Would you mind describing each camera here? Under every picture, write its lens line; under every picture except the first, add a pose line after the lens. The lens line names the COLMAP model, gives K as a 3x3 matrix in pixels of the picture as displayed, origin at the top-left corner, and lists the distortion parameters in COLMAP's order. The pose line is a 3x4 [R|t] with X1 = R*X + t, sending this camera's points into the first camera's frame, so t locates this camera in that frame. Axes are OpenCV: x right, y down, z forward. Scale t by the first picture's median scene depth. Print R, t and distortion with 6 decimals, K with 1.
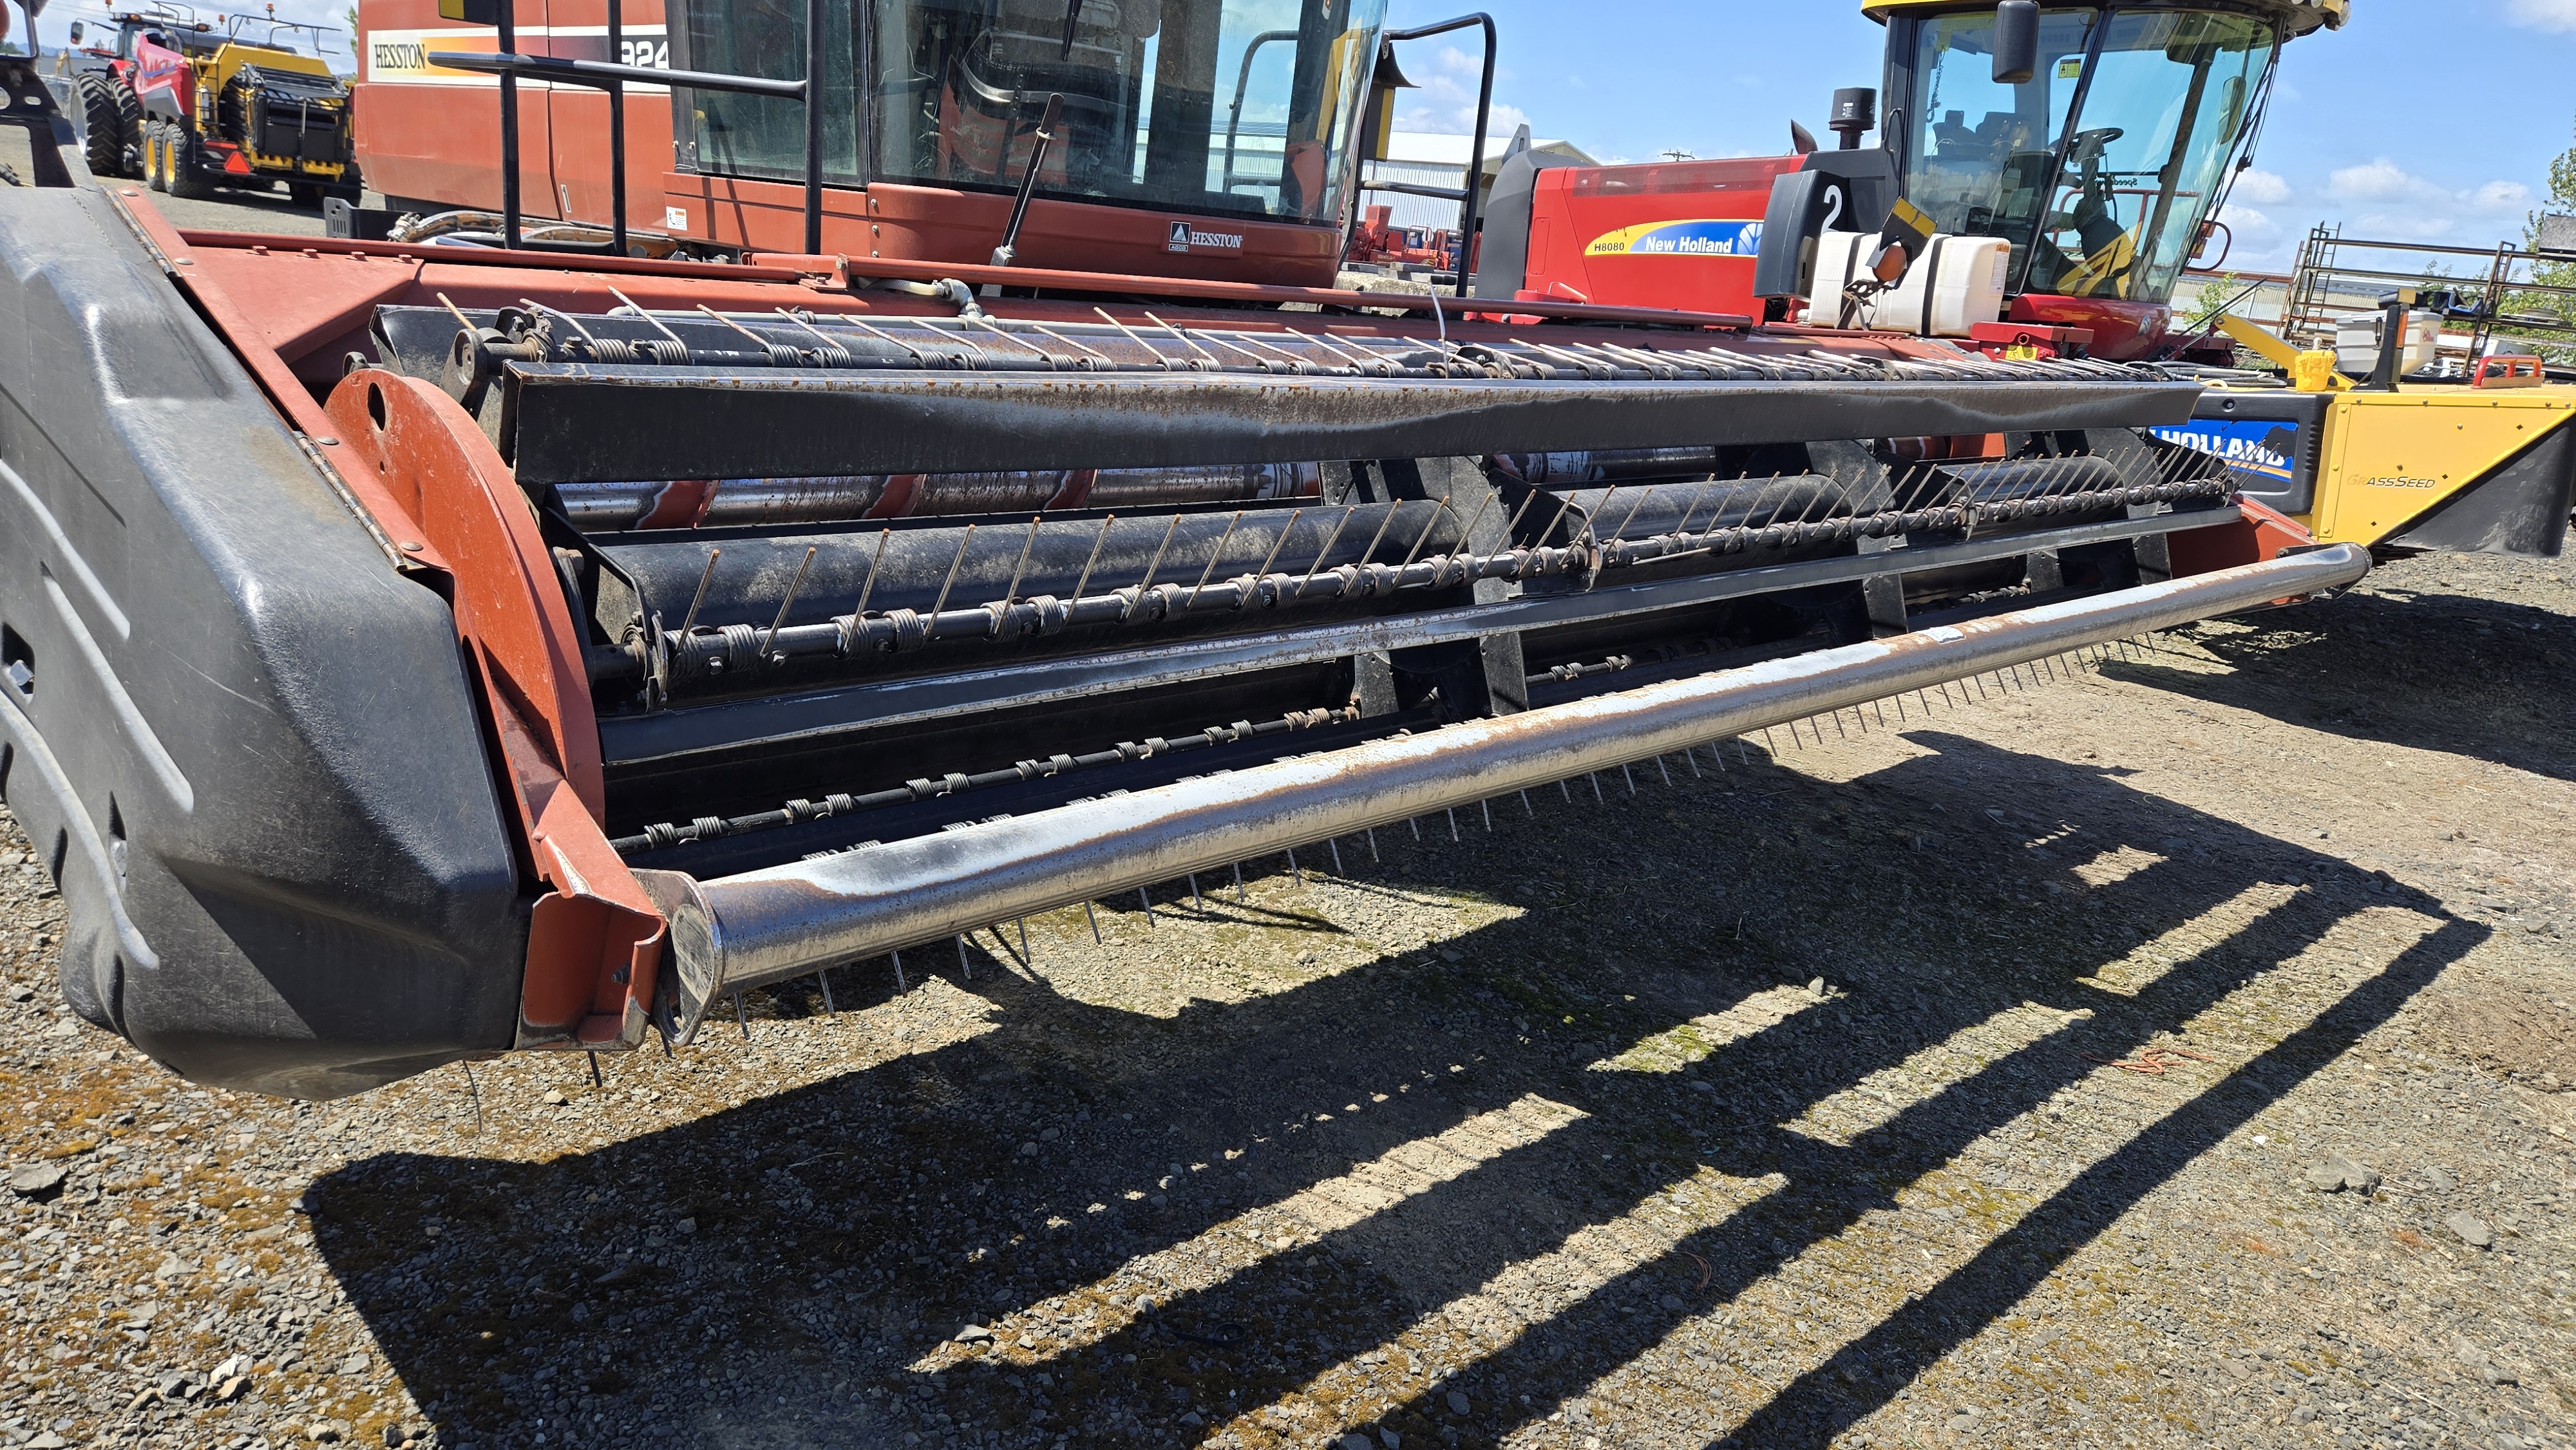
lens RADIAL K [[1722.6, 0, 1276.4], [0, 1722.6, 729.7], [0, 0, 1]] dist [0.083038, -0.071007]
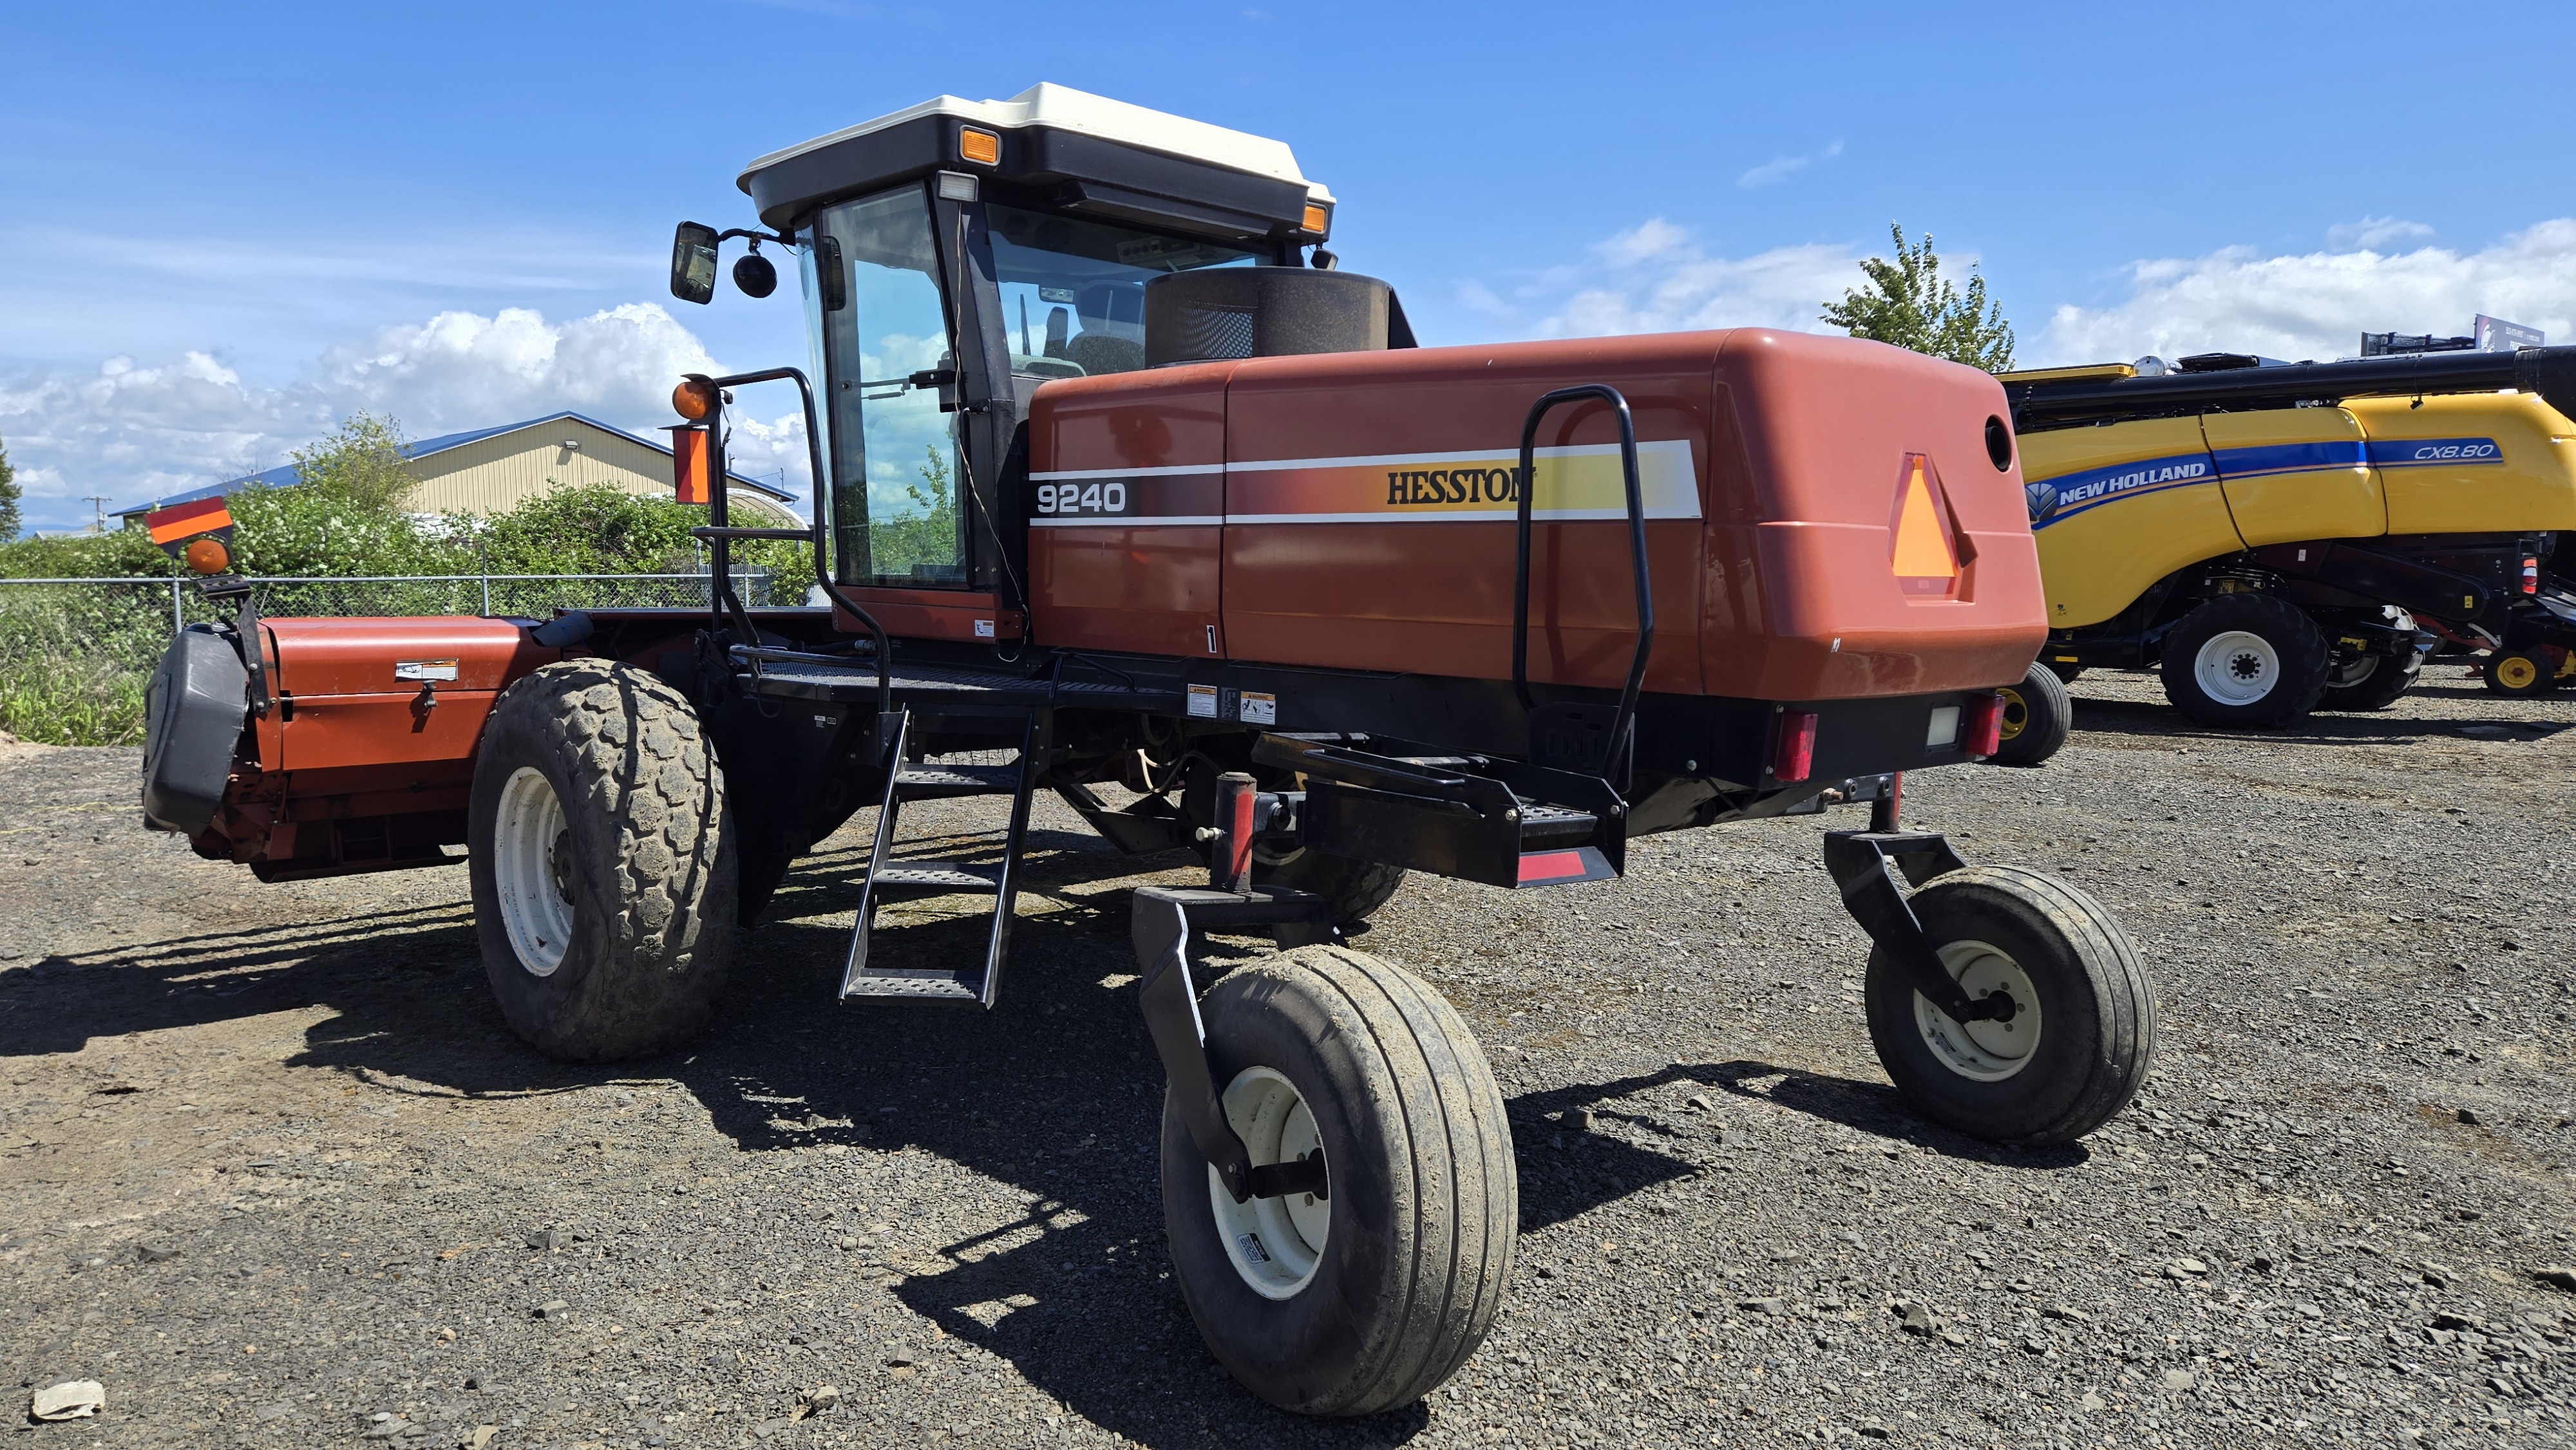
lens RADIAL K [[1722.6, 0, 1276.4], [0, 1722.6, 729.7], [0, 0, 1]] dist [0.083038, -0.071007]
pose [[-0.994231, -0.103499, 0.028171, -0.369293], [-0.086087, 0.926601, 0.366061, -0.713669], [-0.063991, 0.361524, -0.930164, 2.298982]]
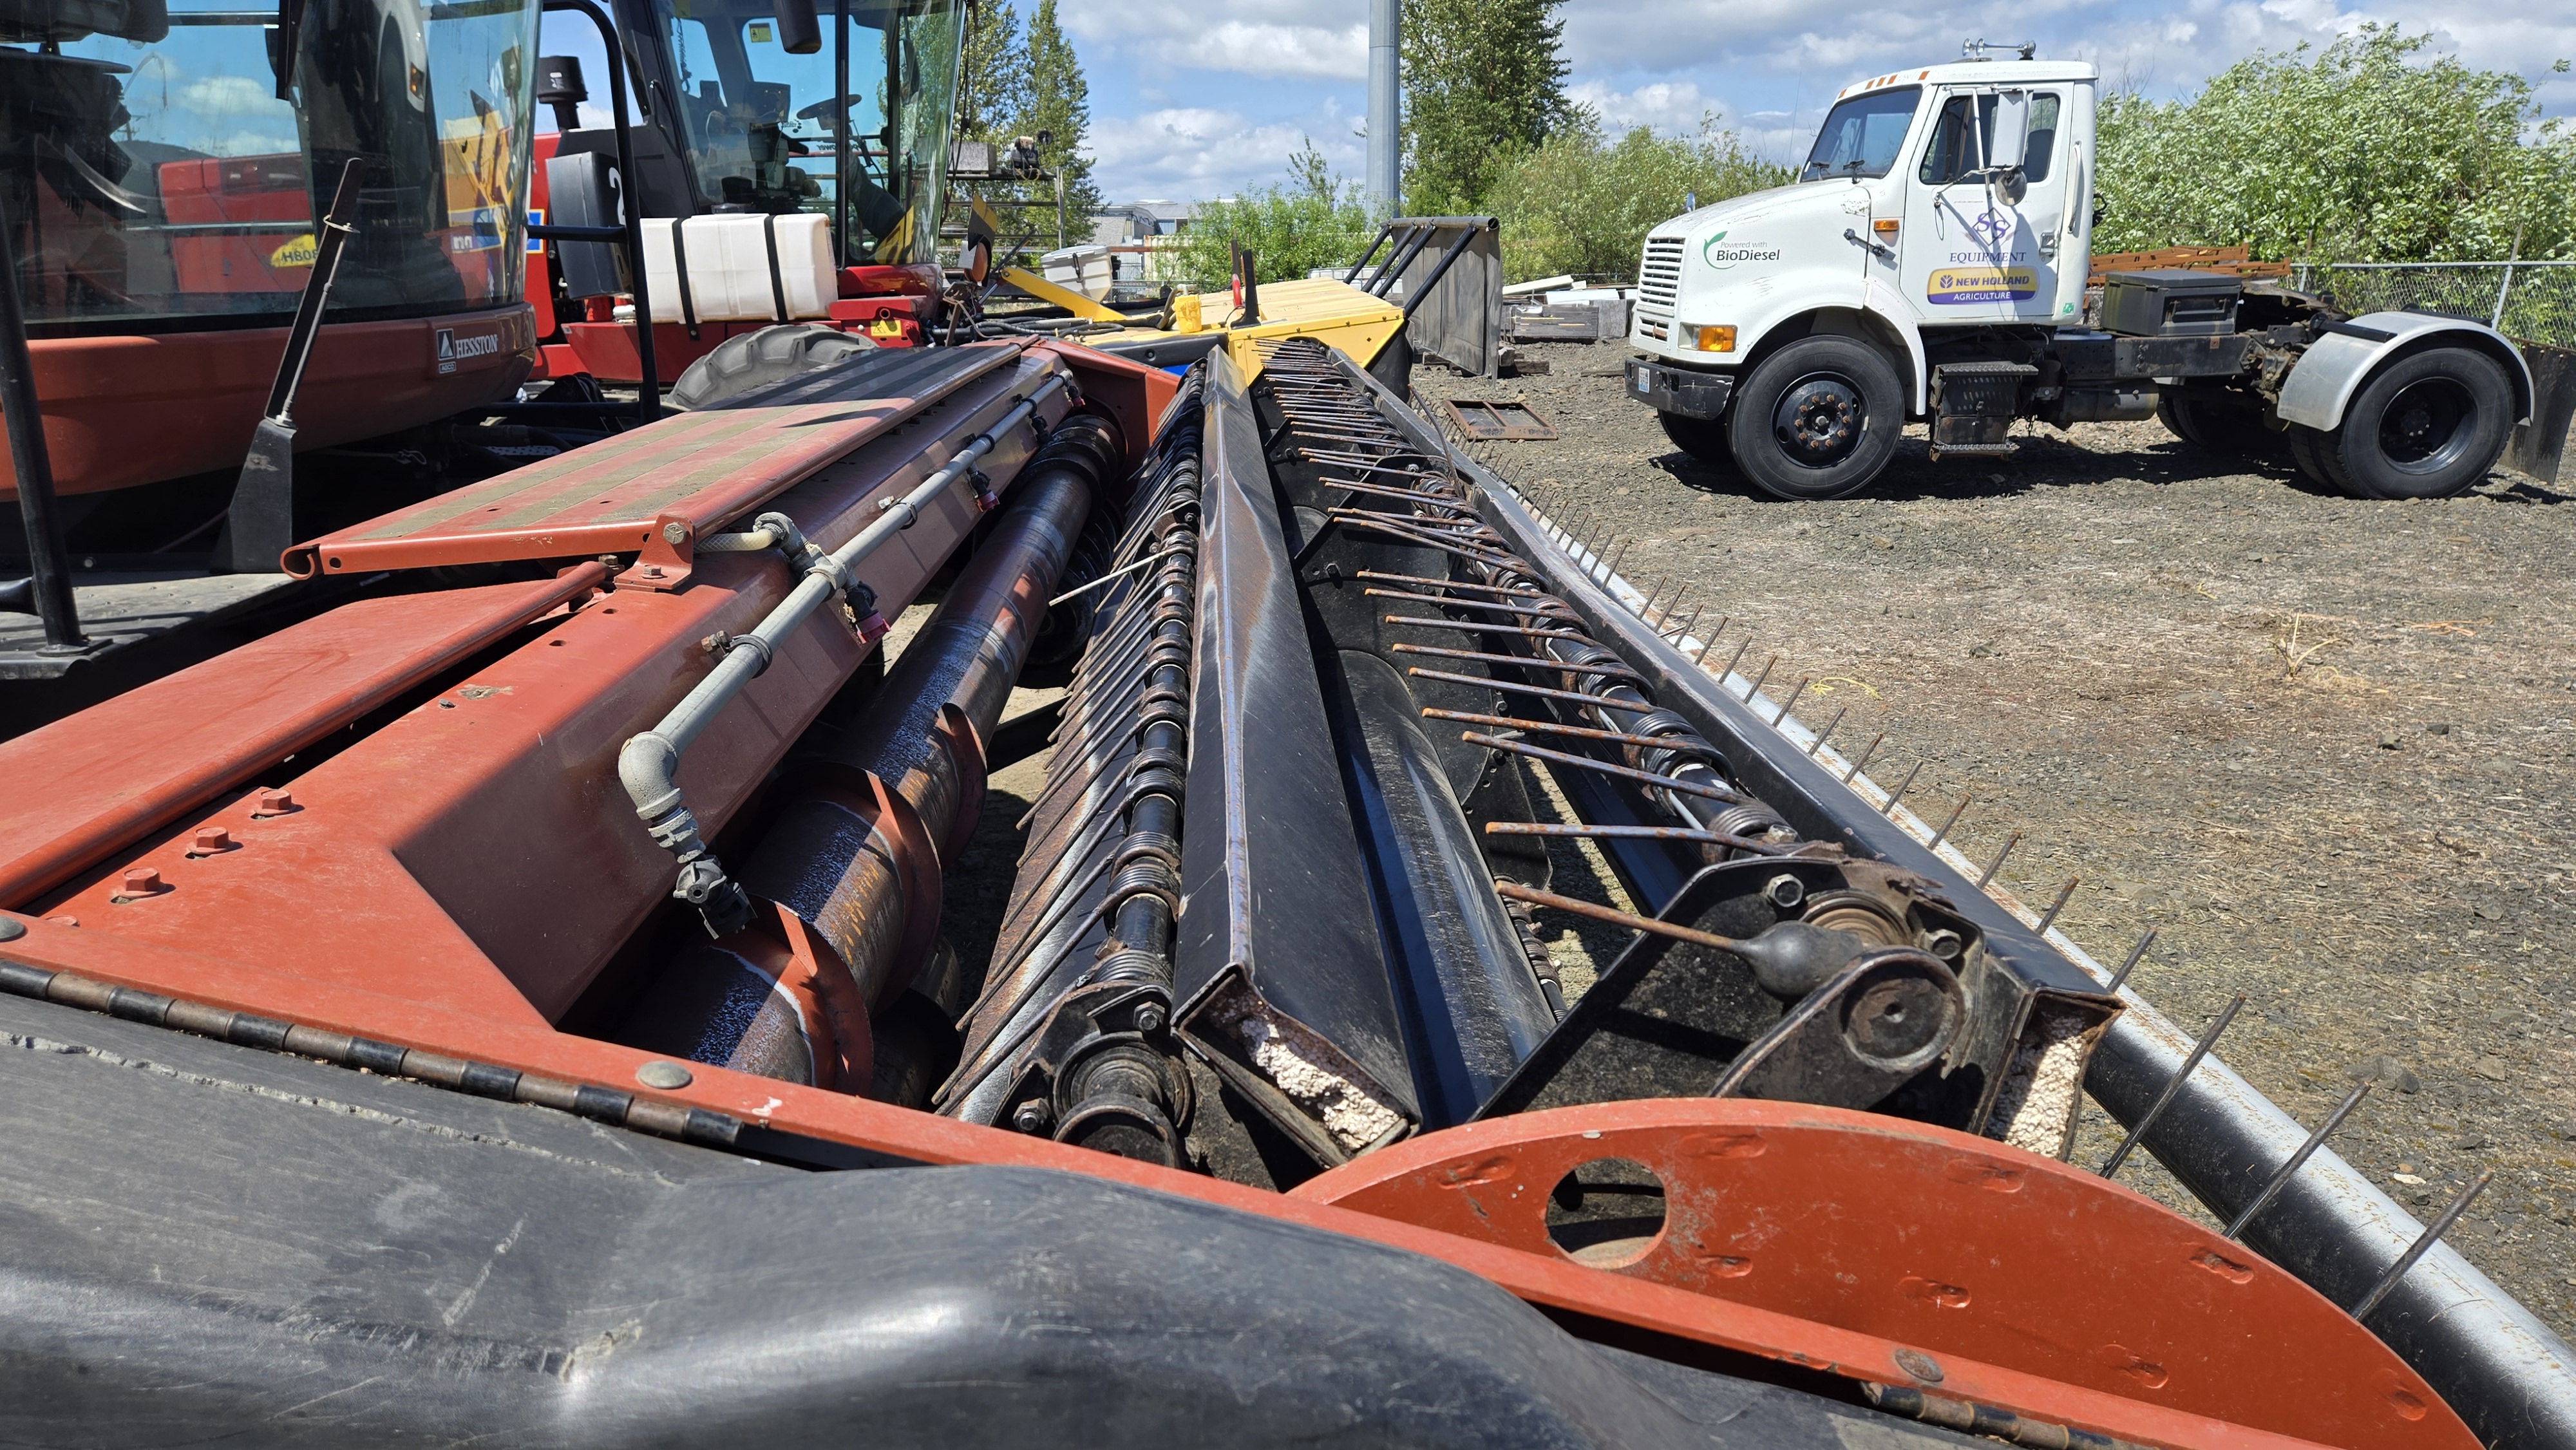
lens RADIAL K [[1722.6, 0, 1276.4], [0, 1722.6, 729.7], [0, 0, 1]] dist [0.083038, -0.071007]
pose [[0.670174, -0.298209, 0.679660, -0.298101], [0.279107, 0.949775, 0.141514, -0.137388], [-0.687725, 0.094859, 0.719747, 0.286764]]
